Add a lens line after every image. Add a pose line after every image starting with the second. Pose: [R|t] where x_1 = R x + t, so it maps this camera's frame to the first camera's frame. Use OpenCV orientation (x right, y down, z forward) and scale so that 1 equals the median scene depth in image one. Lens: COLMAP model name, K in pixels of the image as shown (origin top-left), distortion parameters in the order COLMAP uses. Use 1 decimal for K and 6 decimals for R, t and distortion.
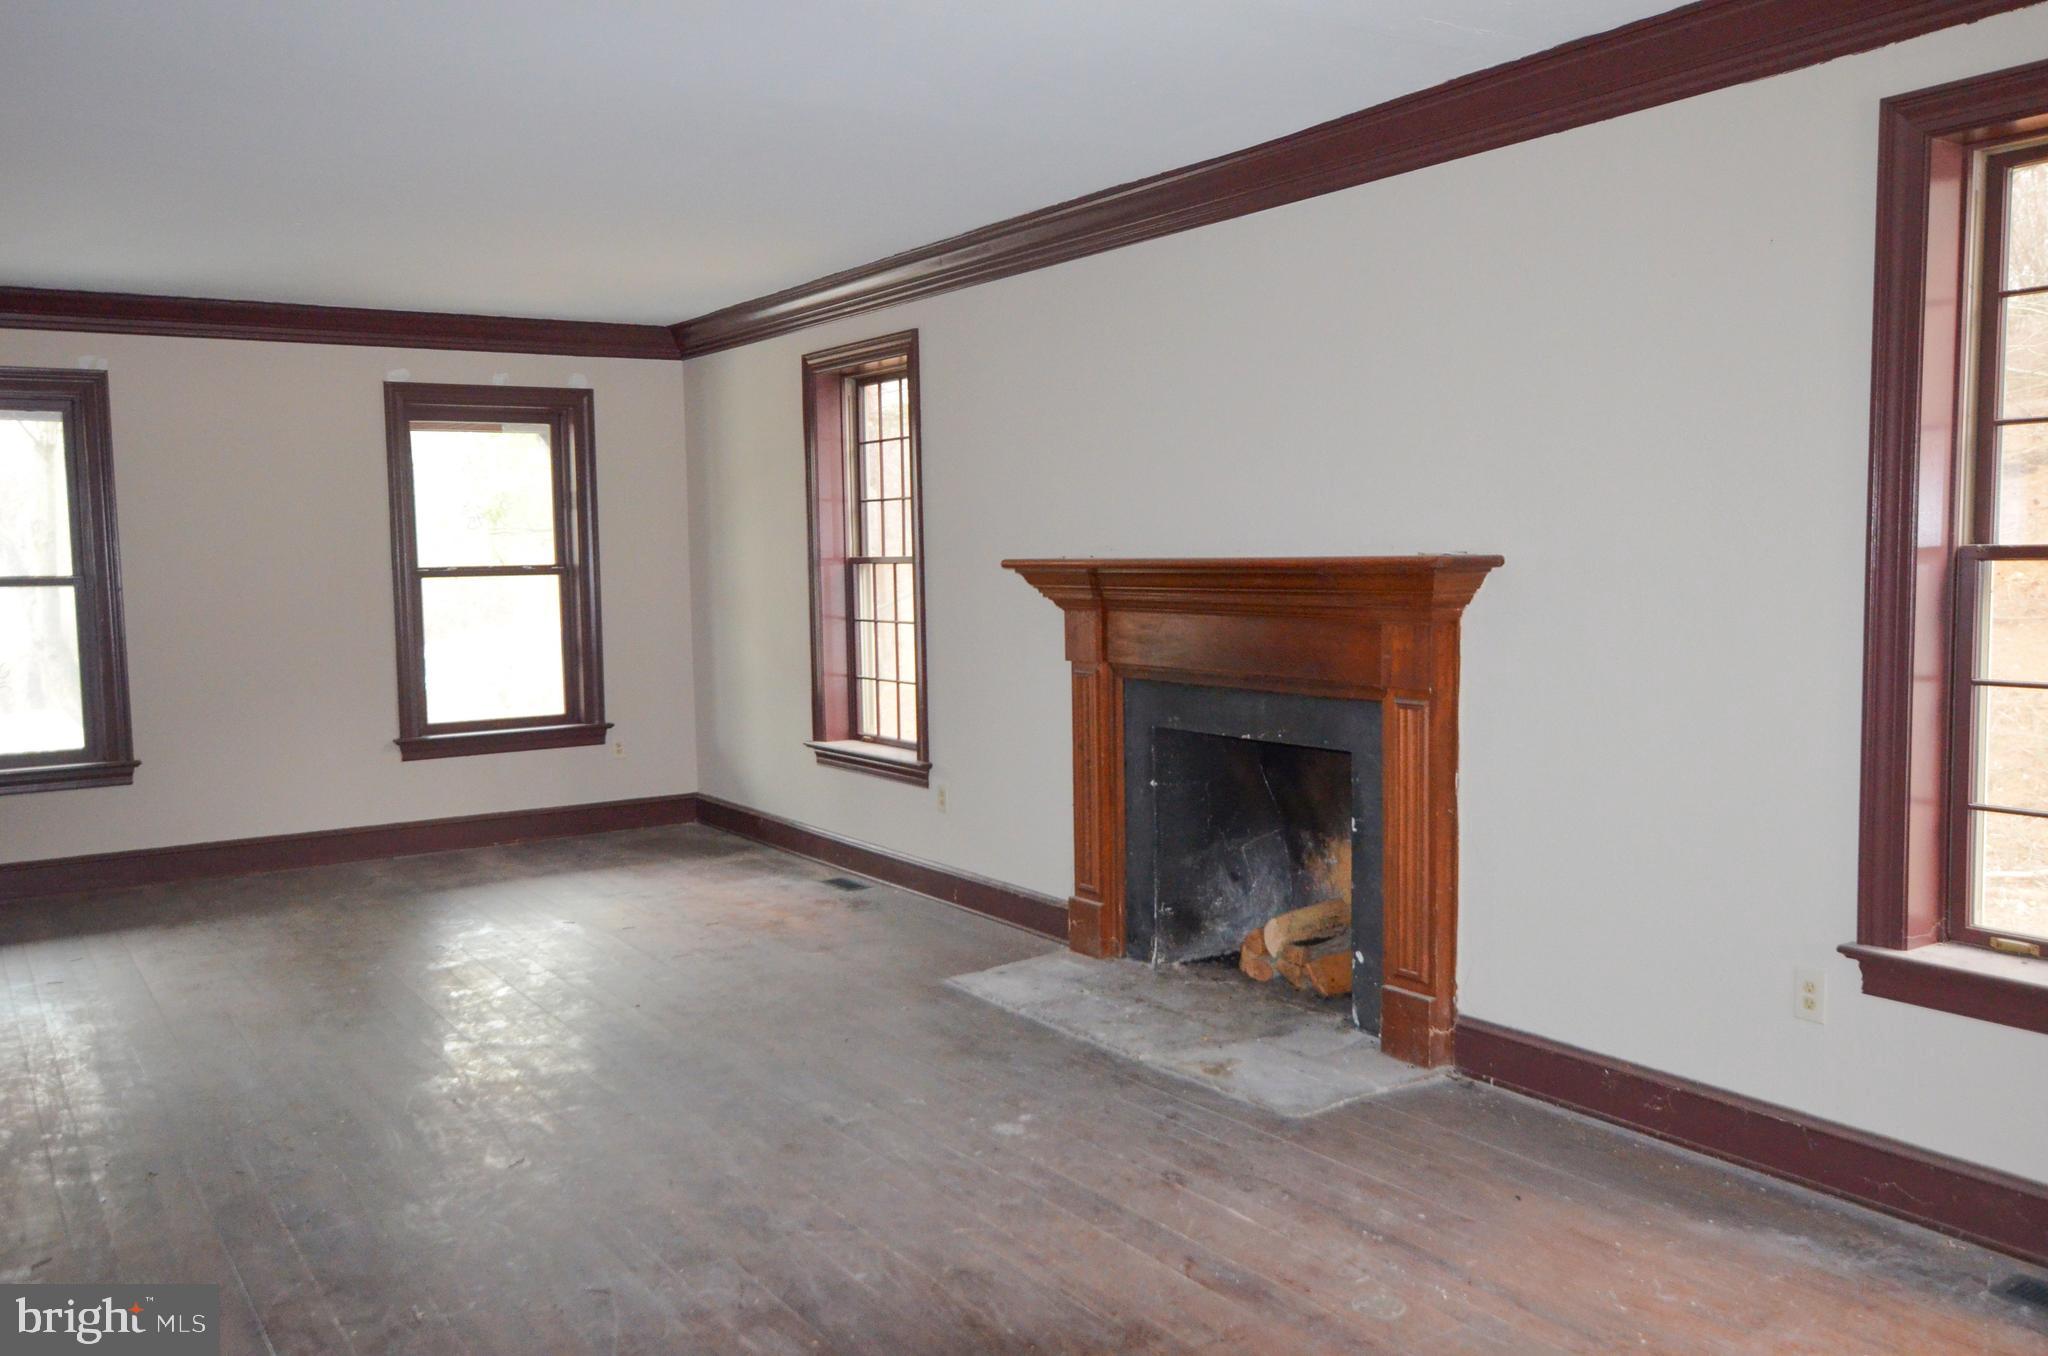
lens RADIAL K [[1678.0, 0, 1024.0], [0, 1678.0, 678.0], [0, 0, 1]] dist [-0.003615, -0.000490]
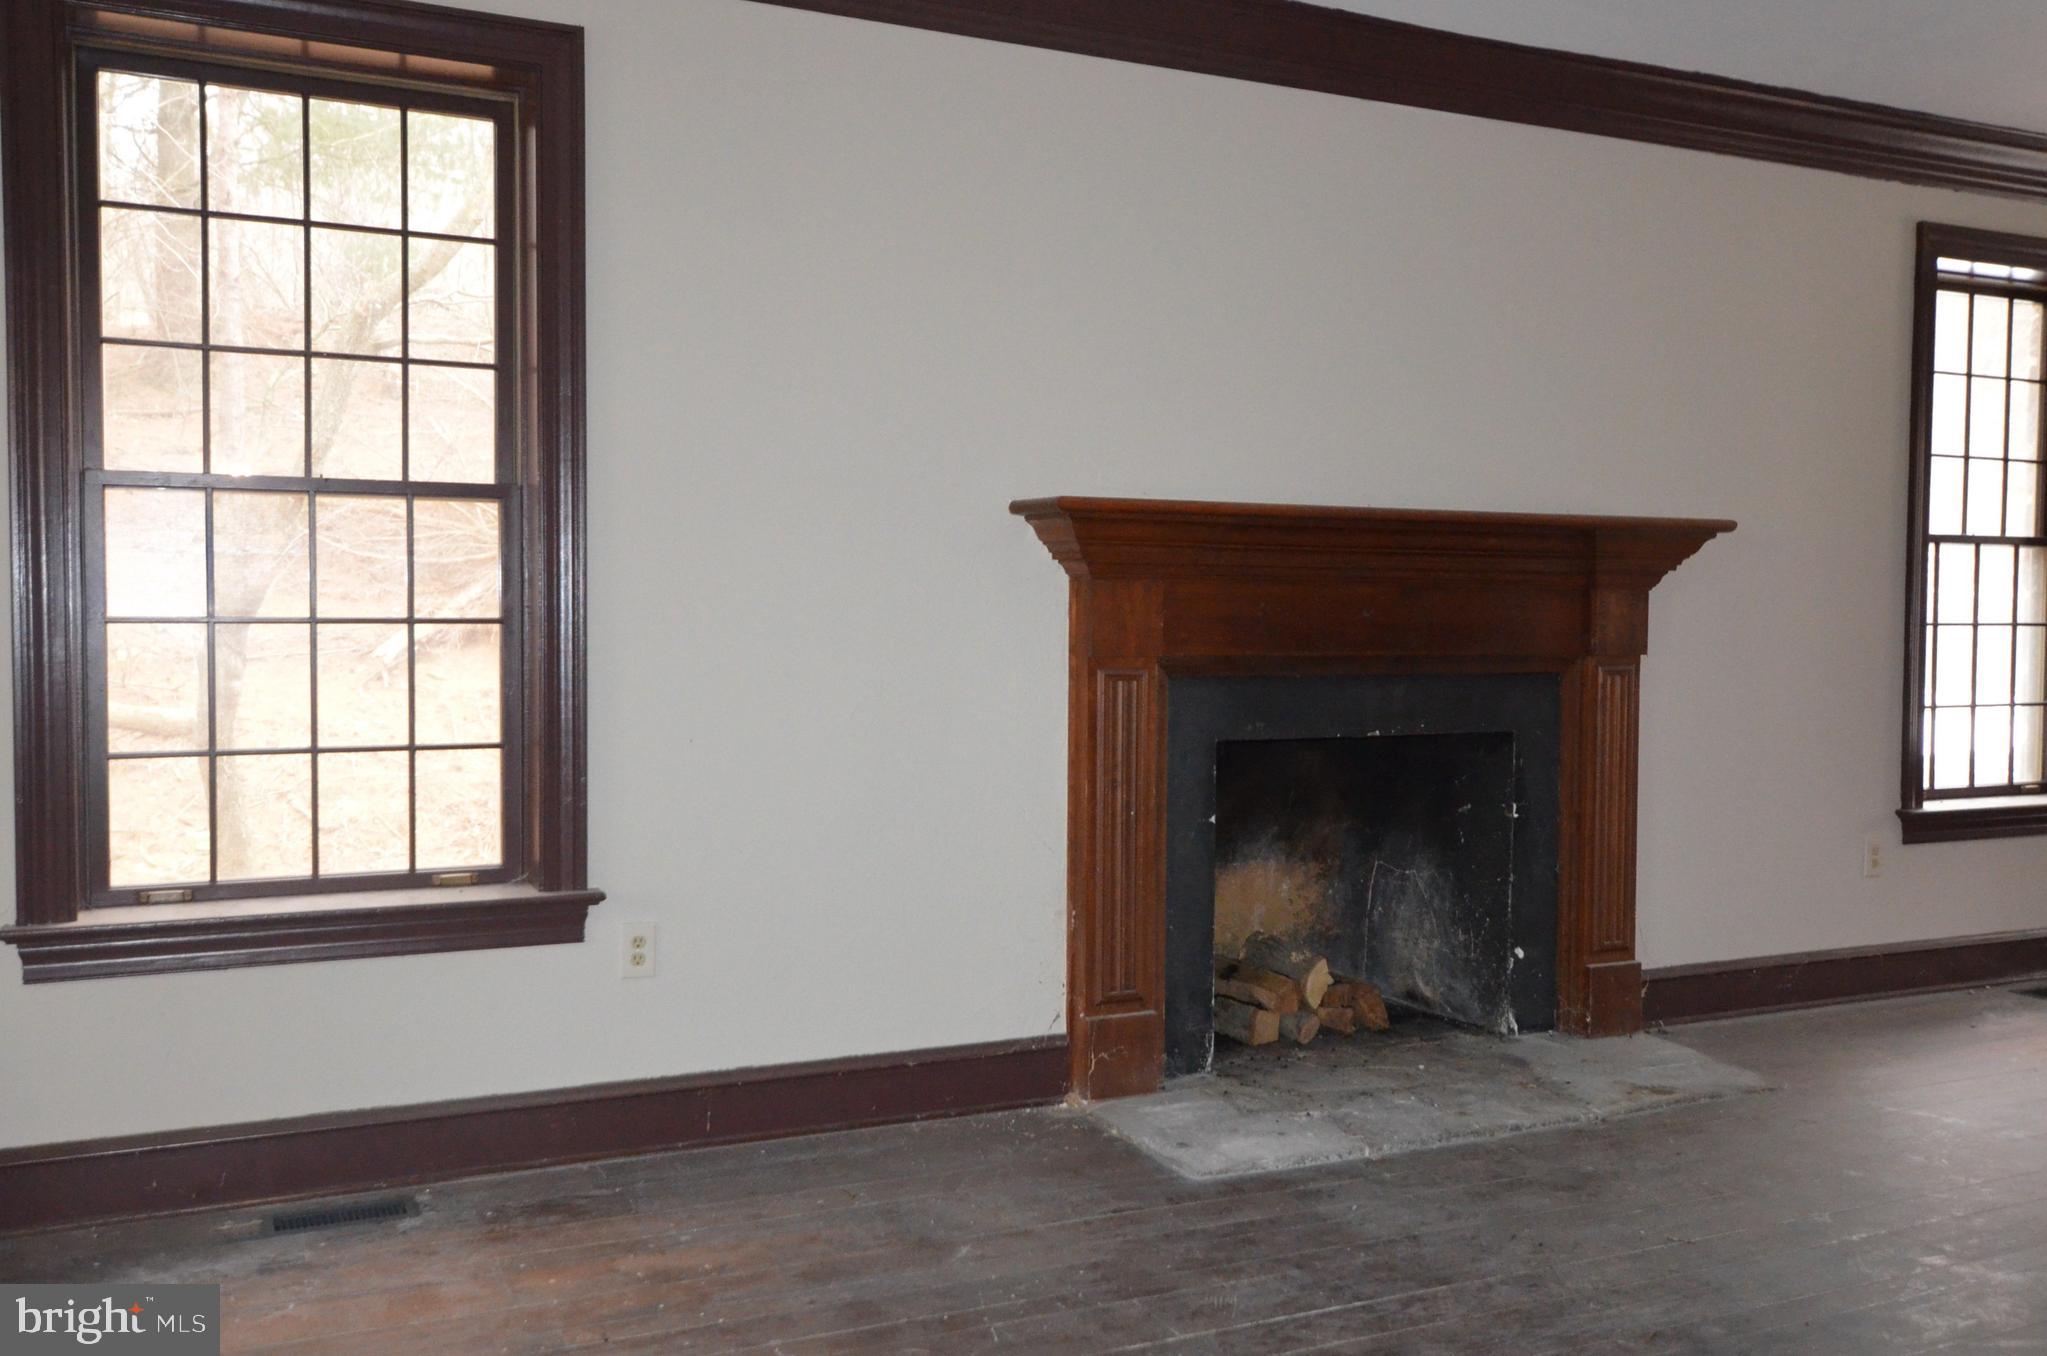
lens RADIAL K [[2017.2, 0, 1024.0], [0, 2017.2, 642.3], [0, 0, 1]] dist [0.012231, 0.004215]
pose [[0.095867, -0.023200, 0.995124, -0.854714], [0.056122, 0.998264, 0.017867, -0.035997], [-0.993811, 0.054135, 0.097003, 1.065442]]
